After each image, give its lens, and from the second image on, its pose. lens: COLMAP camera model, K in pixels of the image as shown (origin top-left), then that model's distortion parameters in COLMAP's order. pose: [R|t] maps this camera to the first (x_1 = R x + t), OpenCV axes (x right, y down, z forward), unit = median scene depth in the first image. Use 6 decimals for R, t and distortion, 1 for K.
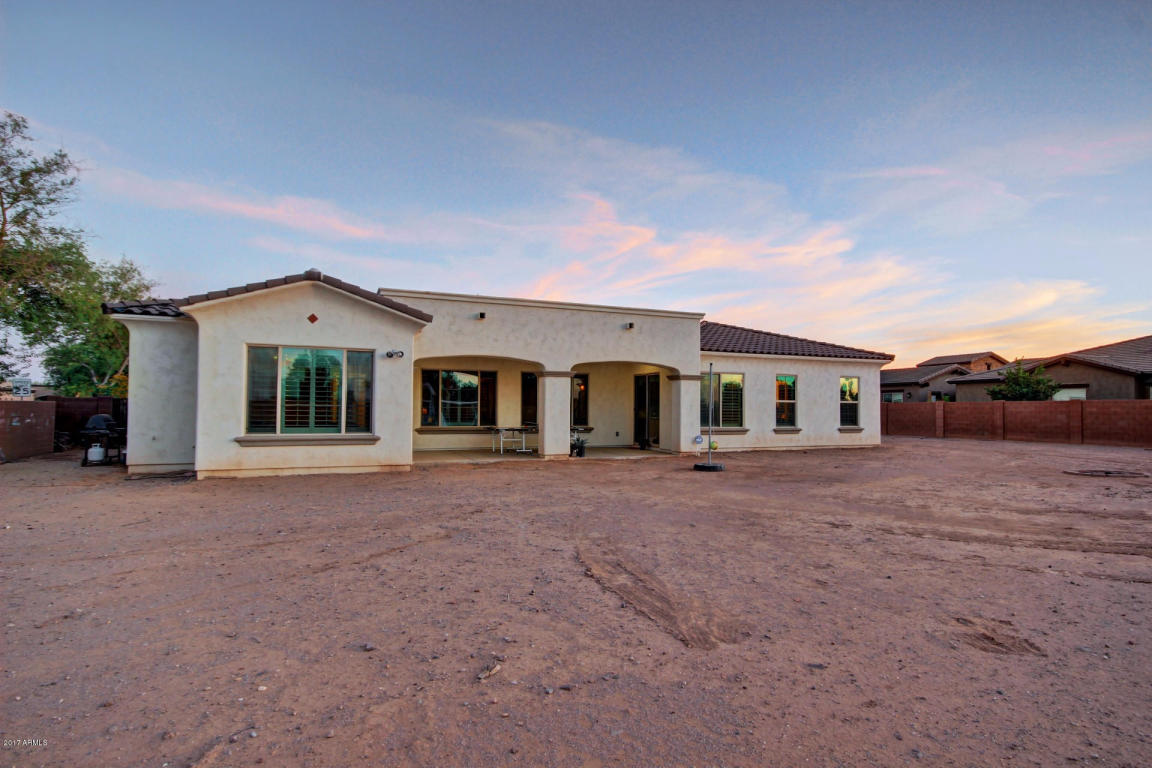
lens RADIAL K [[606.3, 0, 571.6], [0, 606.3, 408.2], [0, 0, 1]] dist [0.001091, -0.000627]
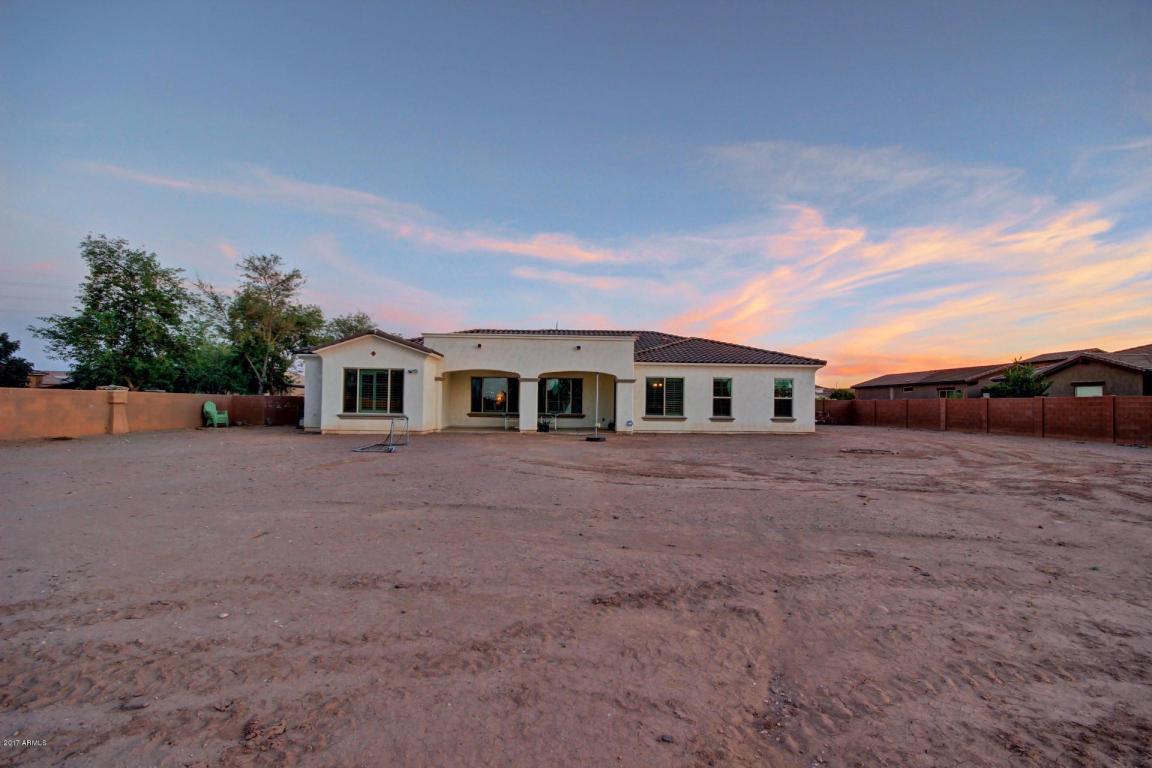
lens RADIAL K [[527.4, 0, 579.7], [0, 527.4, 391.0], [0, 0, 1]] dist [-0.003012, -0.001230]
pose [[0.939085, -0.001192, -0.343684, 0.461855], [-0.006729, 0.999739, -0.021854, 0.002031], [0.343620, 0.022836, 0.938831, -0.209137]]
